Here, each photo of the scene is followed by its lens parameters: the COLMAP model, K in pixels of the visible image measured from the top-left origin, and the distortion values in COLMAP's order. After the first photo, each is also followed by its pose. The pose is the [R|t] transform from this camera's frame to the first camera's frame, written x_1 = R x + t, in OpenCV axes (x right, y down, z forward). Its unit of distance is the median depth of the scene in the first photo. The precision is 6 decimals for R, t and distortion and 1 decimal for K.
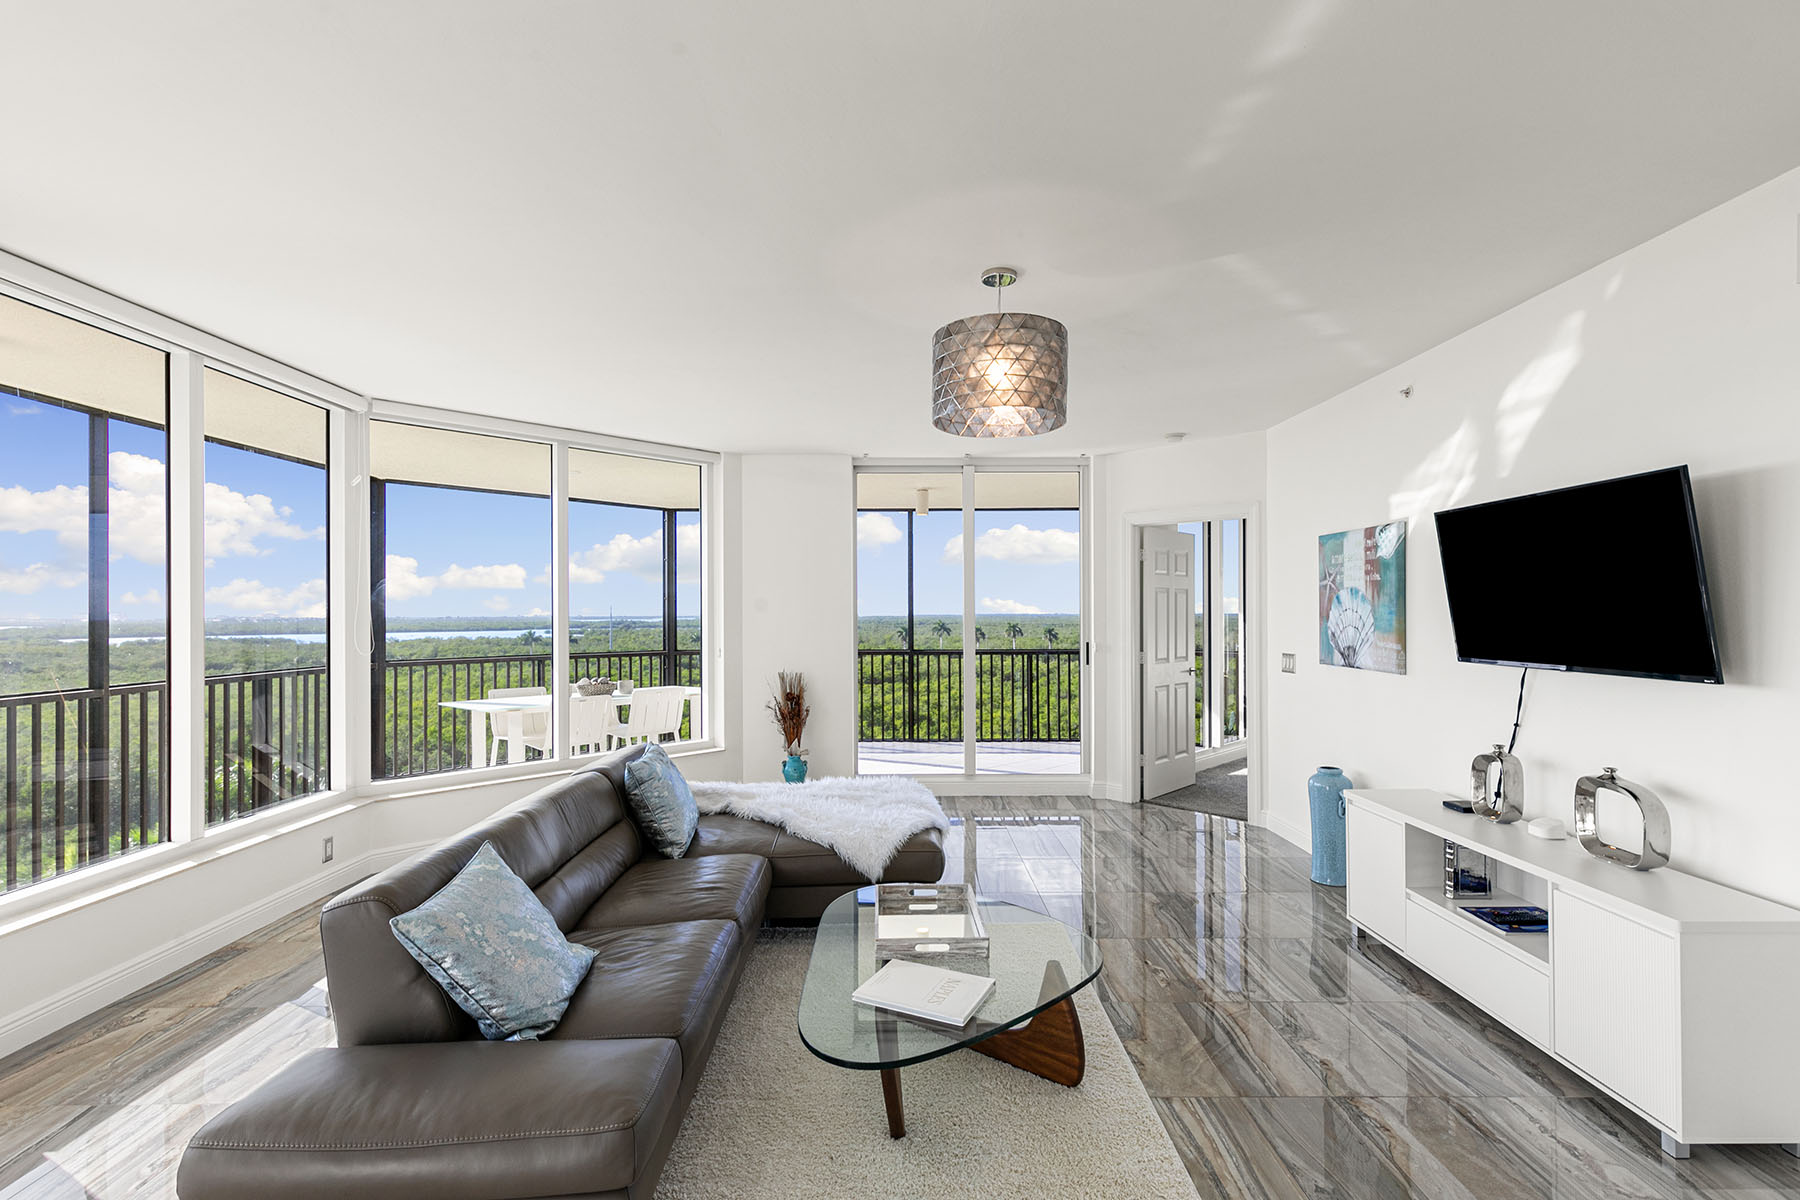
lens RADIAL K [[811.8, 0, 903.6], [0, 811.8, 606.8], [0, 0, 1]] dist [0.012333, -0.002237]
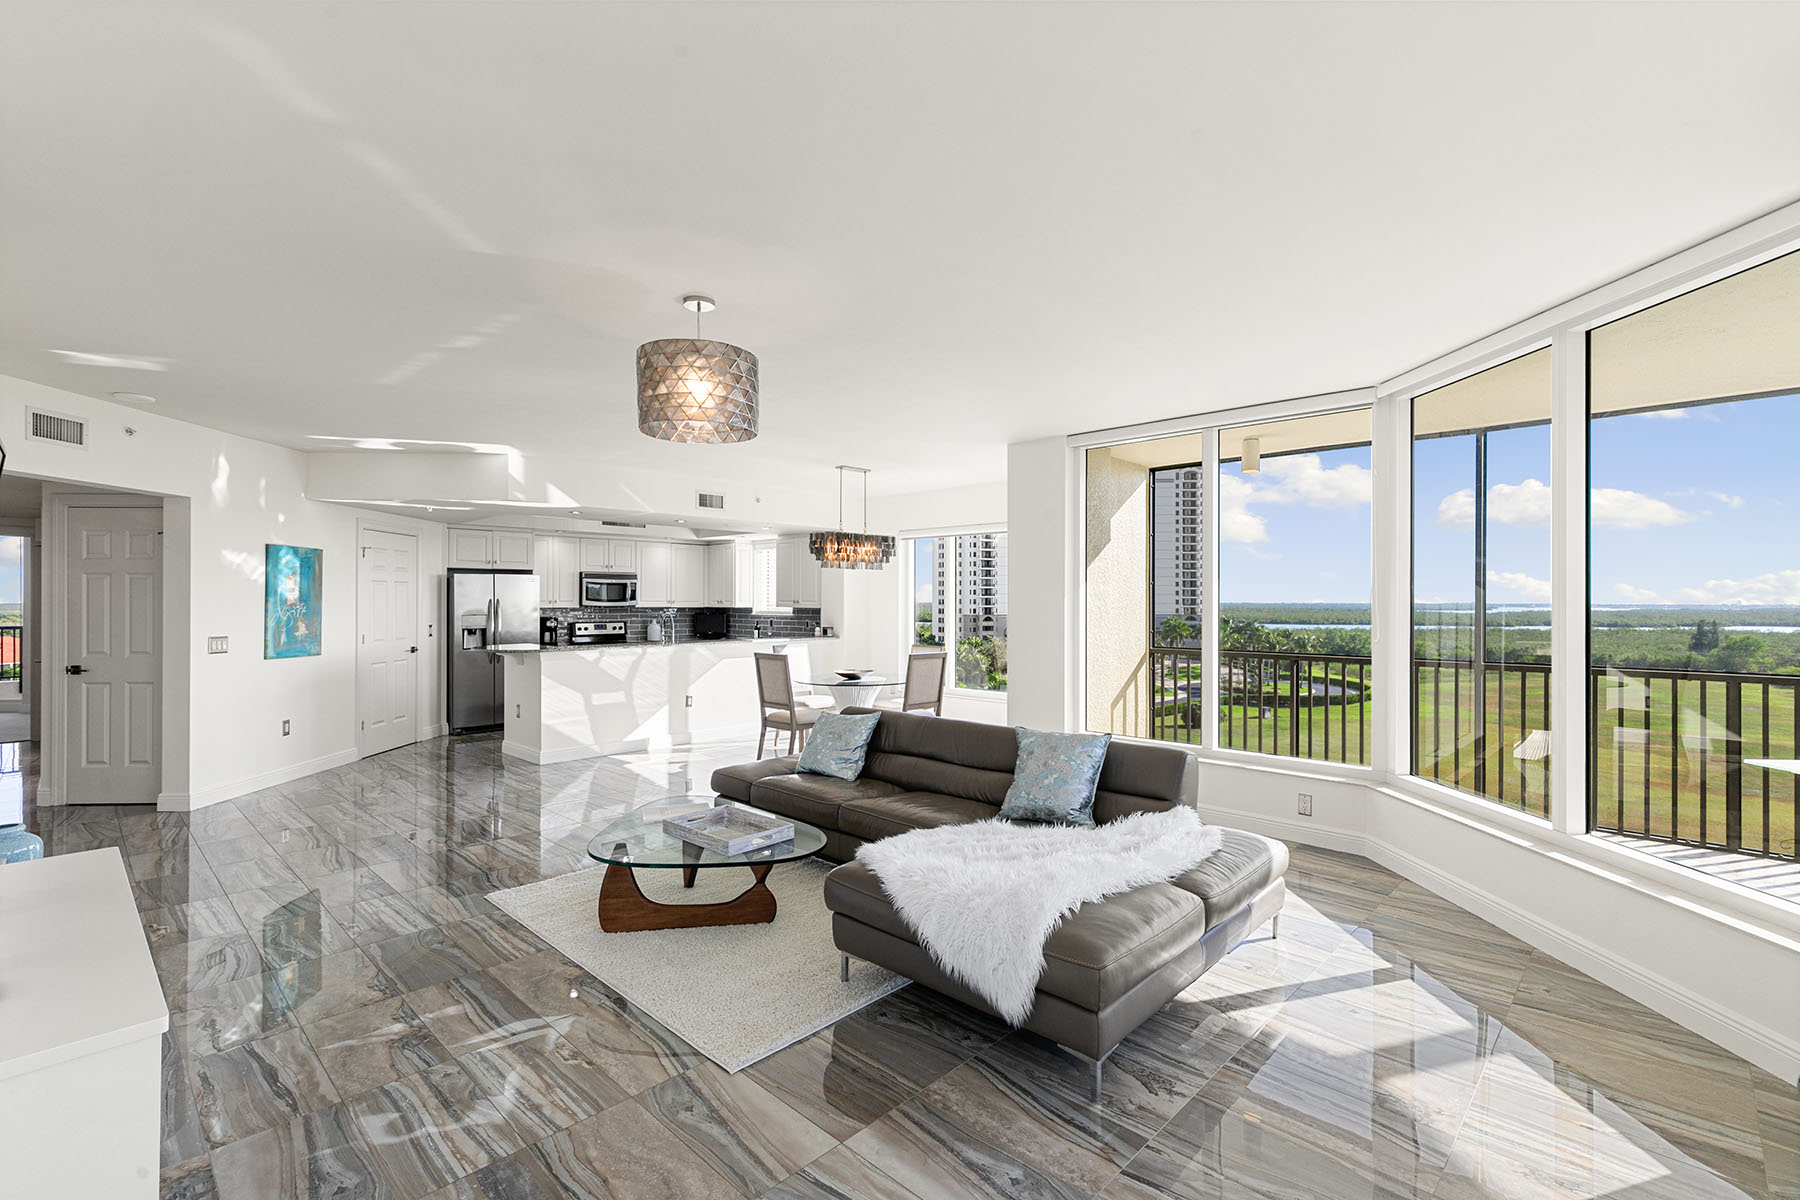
lens RADIAL K [[811.8, 0, 901.8], [0, 811.8, 599.2], [0, 0, 1]] dist [0.012333, -0.002237]
pose [[-0.699947, 0.002366, -0.714191, 0.476224], [0.004486, 0.999989, -0.001084, 0.005881], [0.714181, -0.003963, -0.699950, 1.303689]]
